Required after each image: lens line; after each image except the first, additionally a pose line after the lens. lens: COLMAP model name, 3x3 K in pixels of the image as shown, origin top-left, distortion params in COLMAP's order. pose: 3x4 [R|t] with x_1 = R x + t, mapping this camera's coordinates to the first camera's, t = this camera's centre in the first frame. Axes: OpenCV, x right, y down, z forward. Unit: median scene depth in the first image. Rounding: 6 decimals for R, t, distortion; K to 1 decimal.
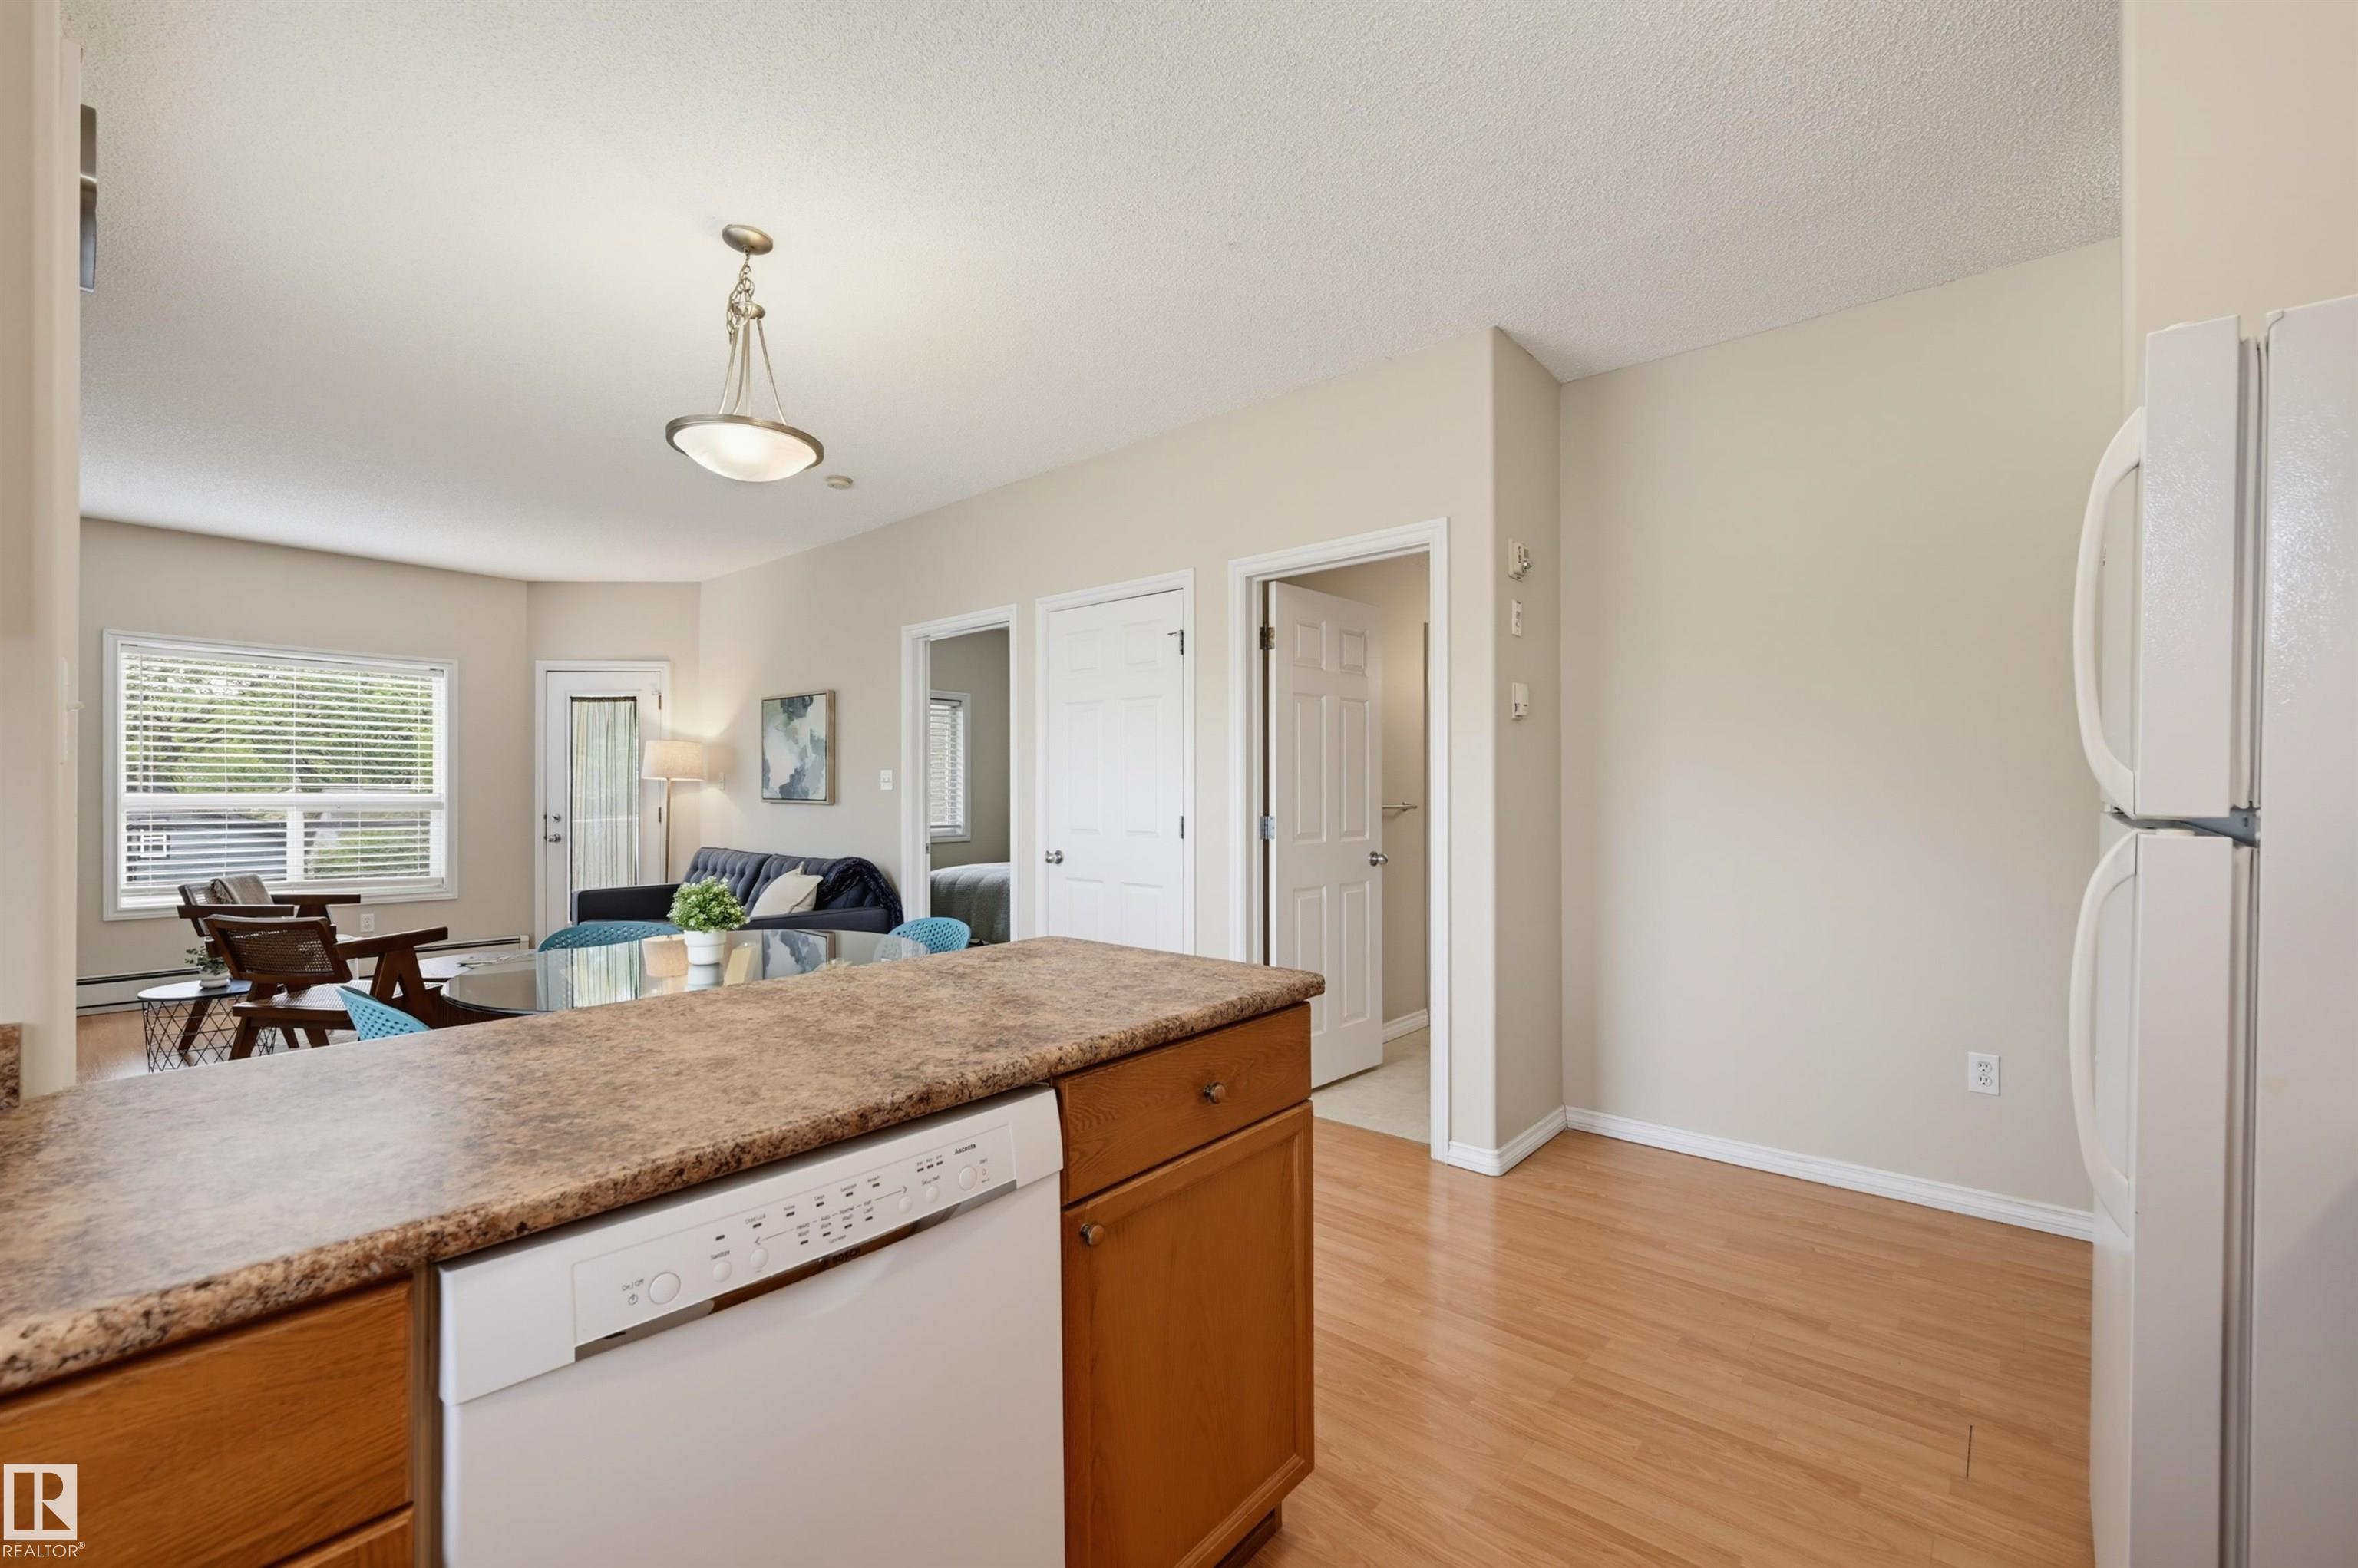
lens RADIAL K [[977.5, 0, 1179.0], [0, 977.5, 784.0], [0, 0, 1]] dist [-0.001575, 0.000313]
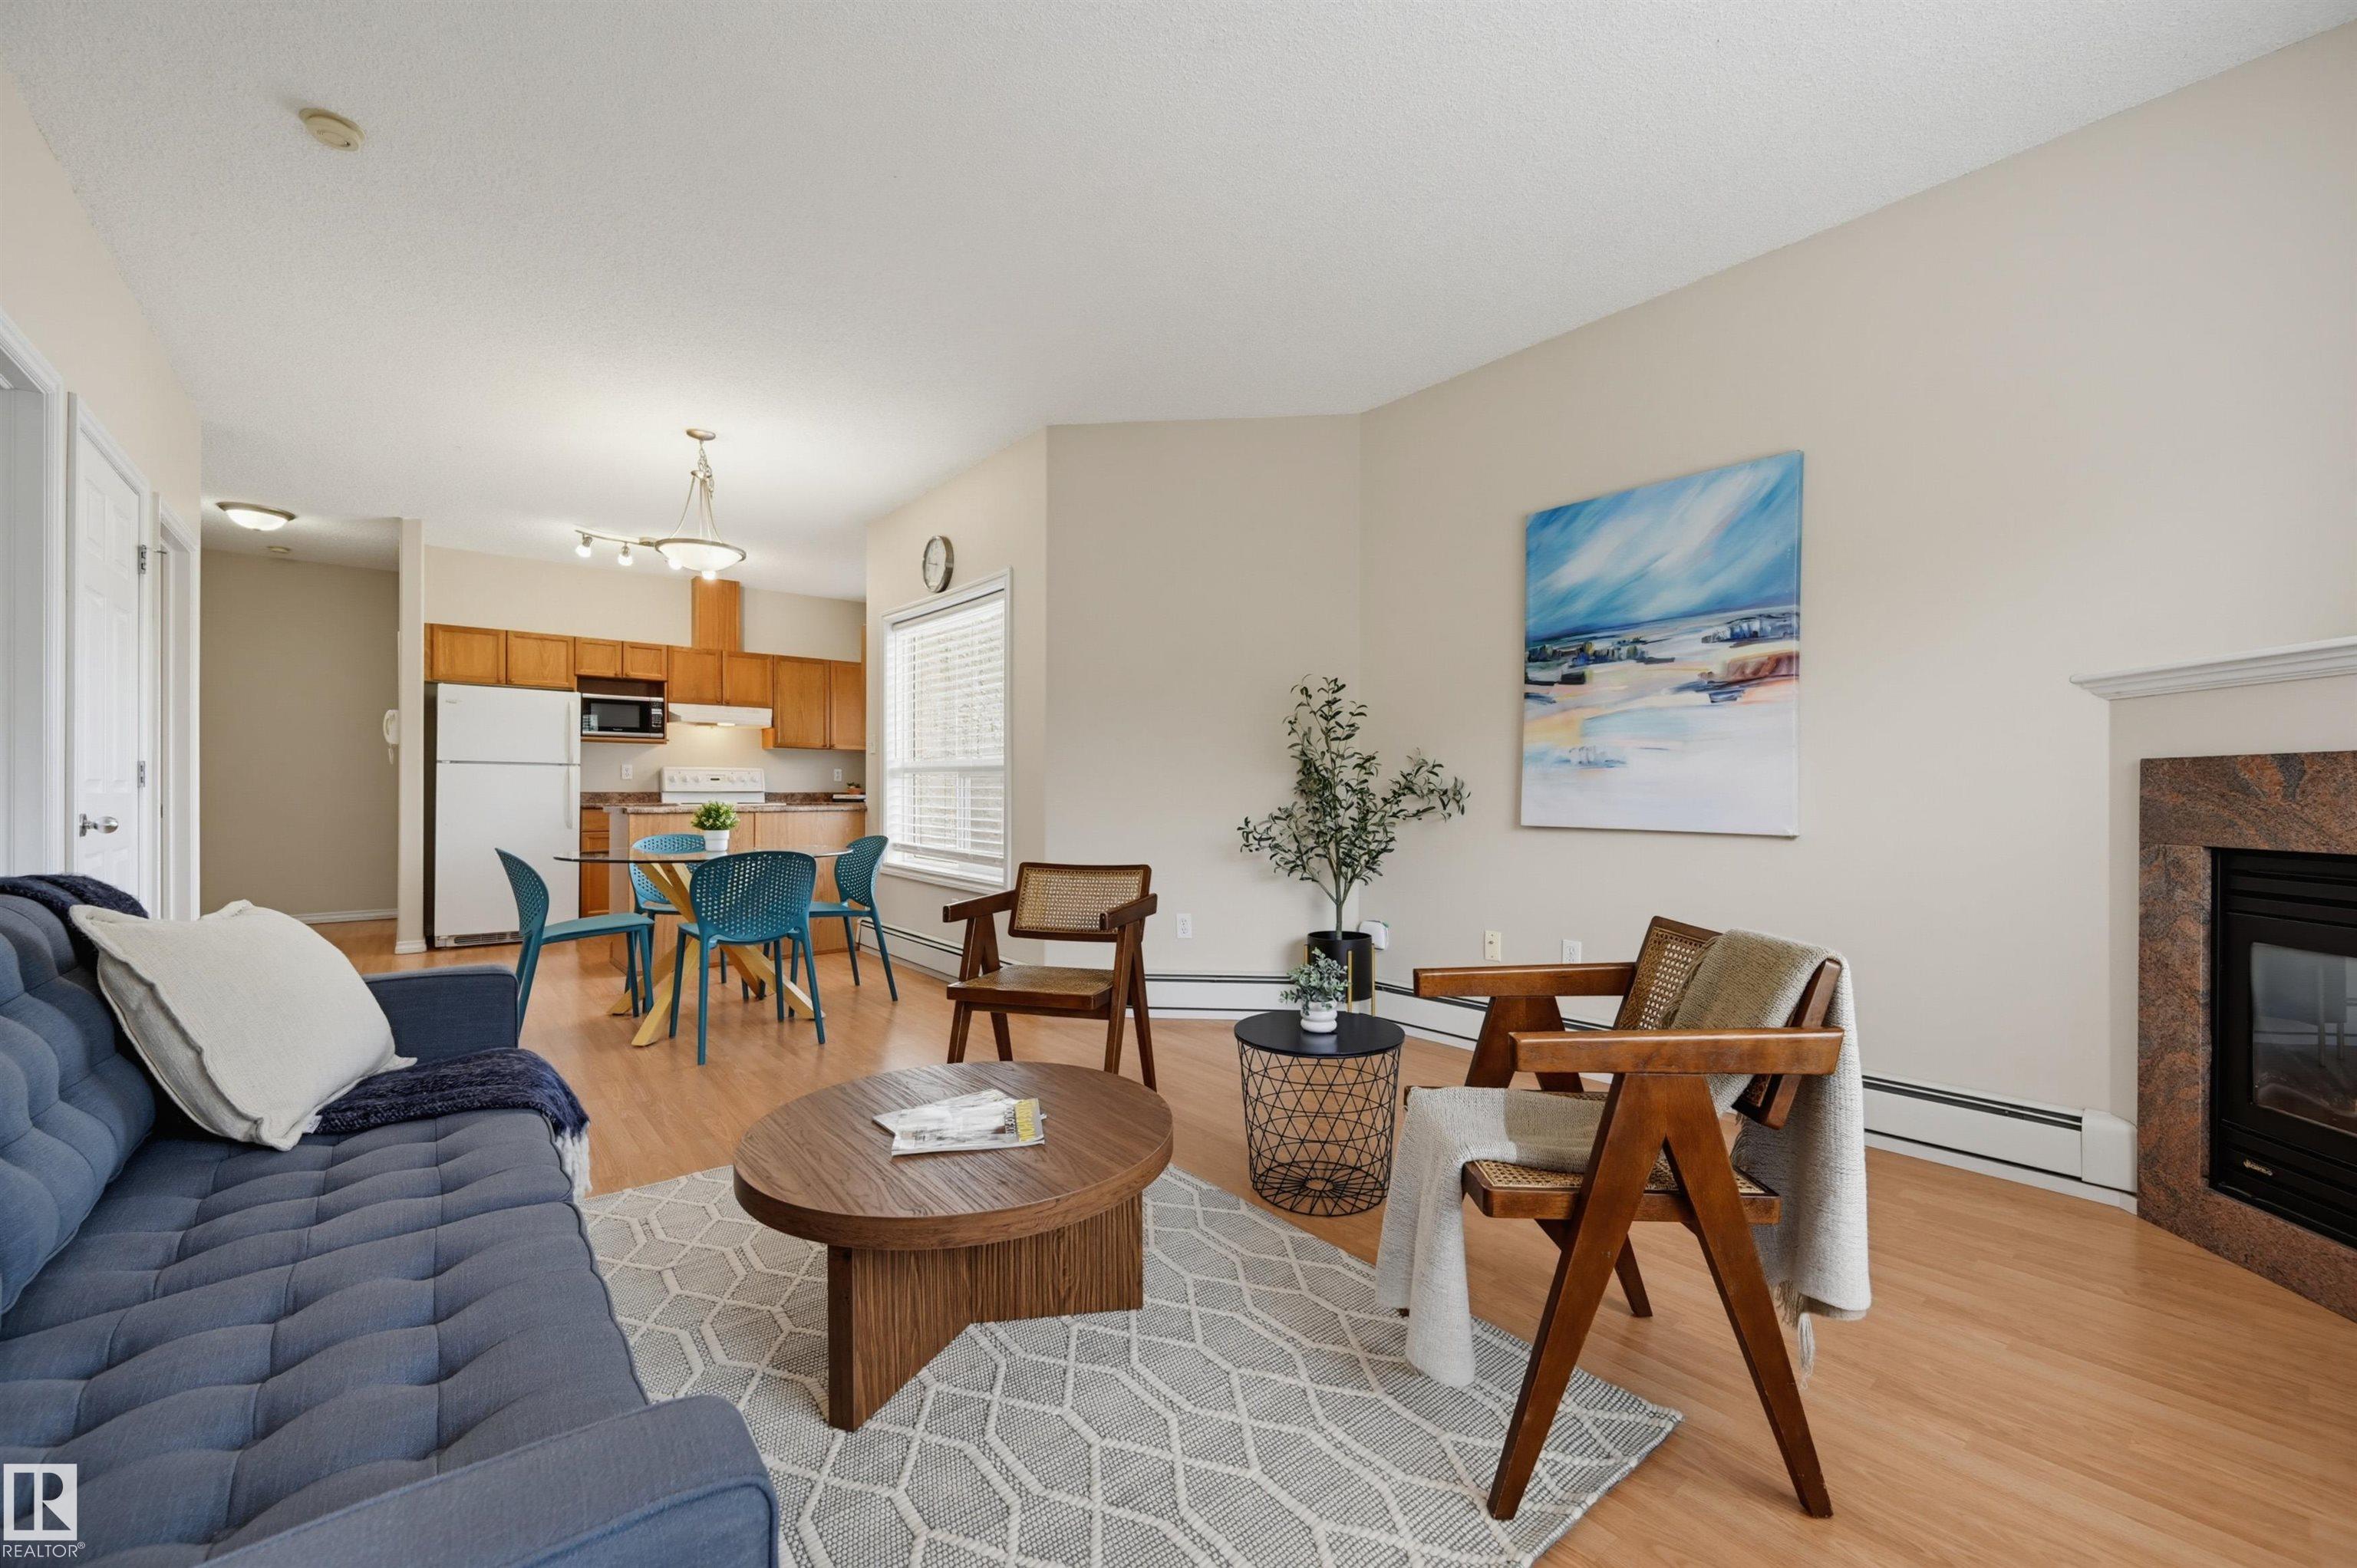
lens RADIAL K [[936.7, 0, 1167.0], [0, 936.7, 792.7], [0, 0, 1]] dist [0.000643, -0.000005]
pose [[-0.984982, -0.001868, 0.172647, -0.695305], [-0.002648, 0.999987, -0.004288, 0.041575], [-0.172637, -0.004680, -0.984974, 1.121939]]
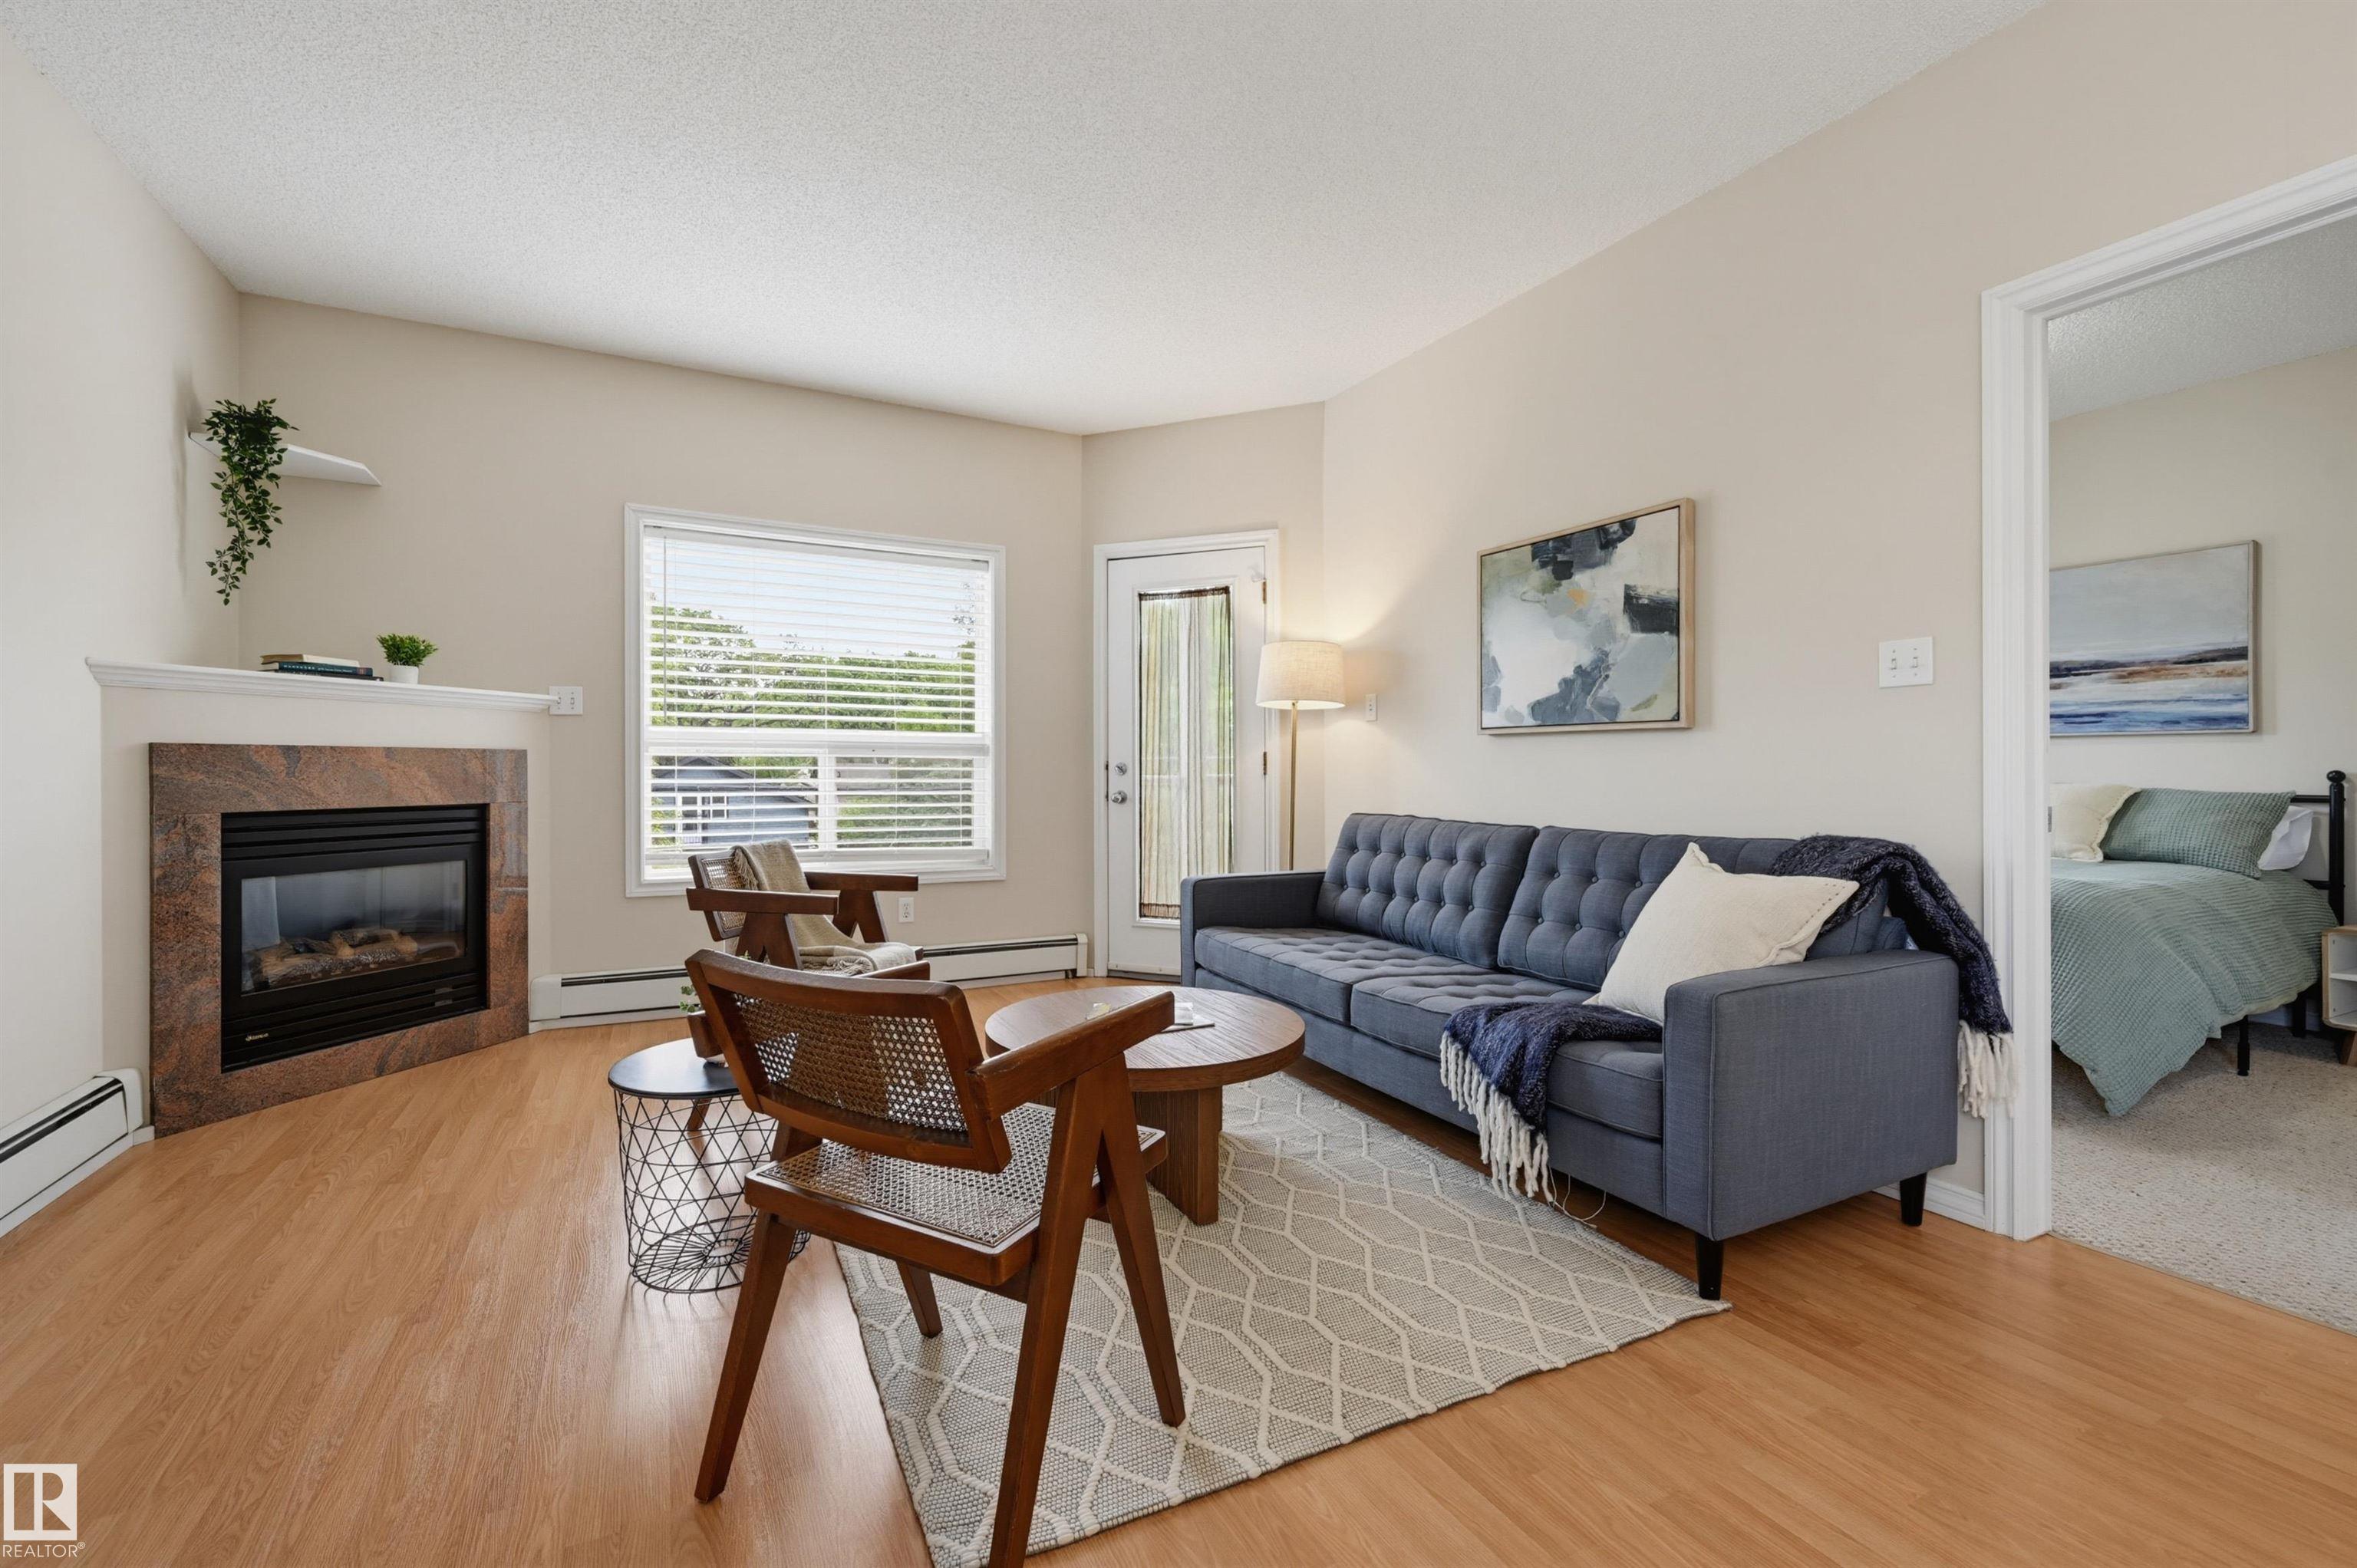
lens RADIAL K [[980.2, 0, 1167.1], [0, 980.2, 770.0], [0, 0, 1]] dist [-0.001198, 0.000042]
pose [[0.926618, -0.000909, -0.376002, -0.404408], [0.003782, 0.999969, 0.006903, 0.036578], [0.375984, -0.007818, 0.926593, 0.427234]]
